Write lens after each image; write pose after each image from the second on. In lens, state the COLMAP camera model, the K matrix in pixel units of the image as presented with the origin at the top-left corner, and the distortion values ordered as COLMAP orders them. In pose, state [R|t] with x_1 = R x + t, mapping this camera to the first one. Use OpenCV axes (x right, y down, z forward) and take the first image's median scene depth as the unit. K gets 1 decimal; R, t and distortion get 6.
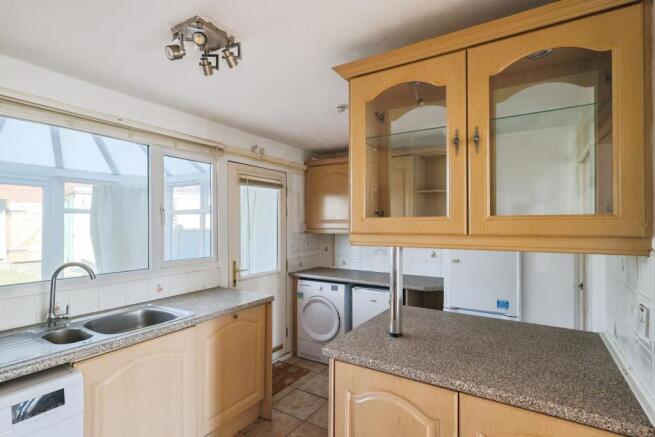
lens RADIAL K [[326.3, 0, 328.3], [0, 326.3, 221.3], [0, 0, 1]] dist [0.002389, 0.001144]
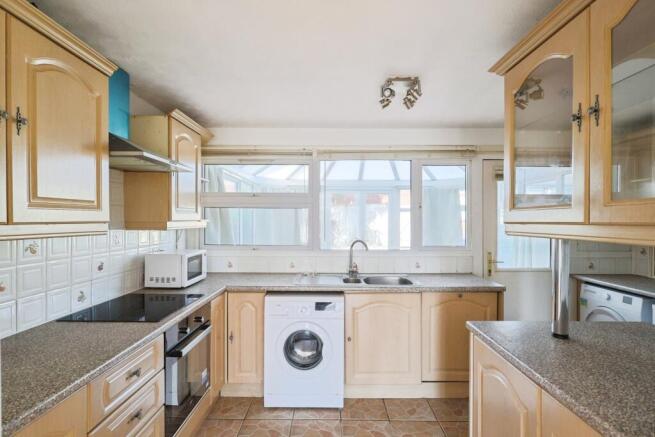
lens RADIAL K [[326.3, 0, 326.8], [0, 326.3, 219.3], [0, 0, 1]] dist [0.002389, 0.001144]
pose [[0.521252, -0.001030, -0.853402, 0.377894], [0.002469, 0.999997, 0.000301, 0.013141], [0.853400, -0.002264, 0.521252, -0.014389]]
